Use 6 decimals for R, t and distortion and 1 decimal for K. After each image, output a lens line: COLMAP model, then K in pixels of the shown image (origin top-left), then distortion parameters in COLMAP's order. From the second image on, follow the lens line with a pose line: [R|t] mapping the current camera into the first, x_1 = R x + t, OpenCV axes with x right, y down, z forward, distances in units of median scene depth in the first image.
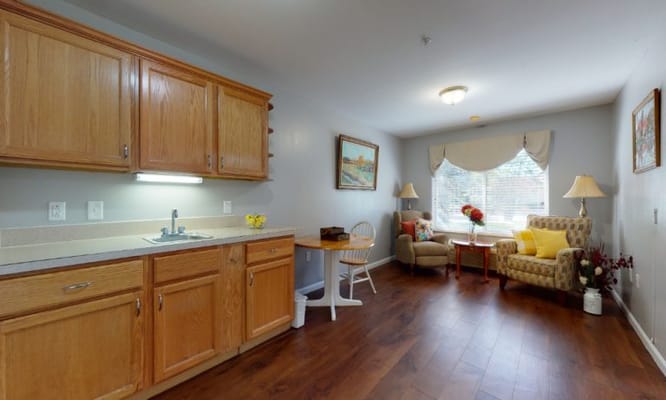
lens RADIAL K [[245.0, 0, 331.6], [0, 245.0, 200.4], [0, 0, 1]] dist [0.000149, -0.000092]
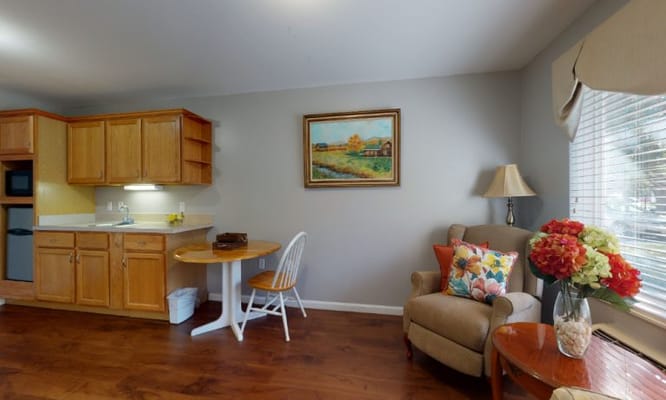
lens RADIAL K [[245.0, 0, 331.6], [0, 245.0, 200.4], [0, 0, 1]] dist [0.000149, -0.000092]
pose [[0.523443, -0.003730, -0.852052, 0.788549], [-0.006242, 0.999947, -0.008212, 0.000067], [0.852038, 0.009617, 0.523392, 0.730054]]
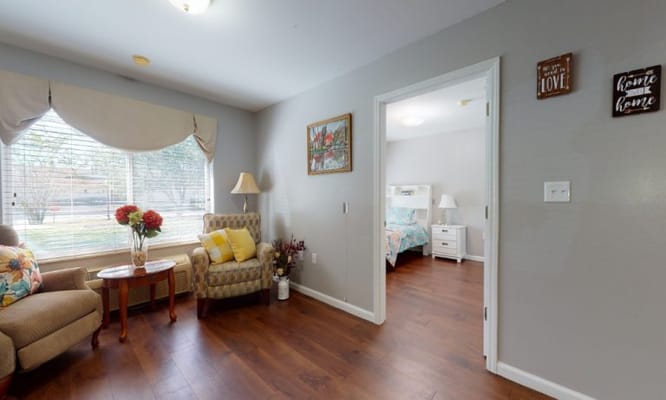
lens RADIAL K [[245.0, 0, 331.6], [0, 245.0, 200.4], [0, 0, 1]] dist [0.000149, -0.000092]
pose [[0.011244, -0.016804, 0.999796, -0.021382], [0.005775, 0.999843, 0.016740, 0.000958], [-0.999920, 0.005585, 0.011339, 0.620554]]
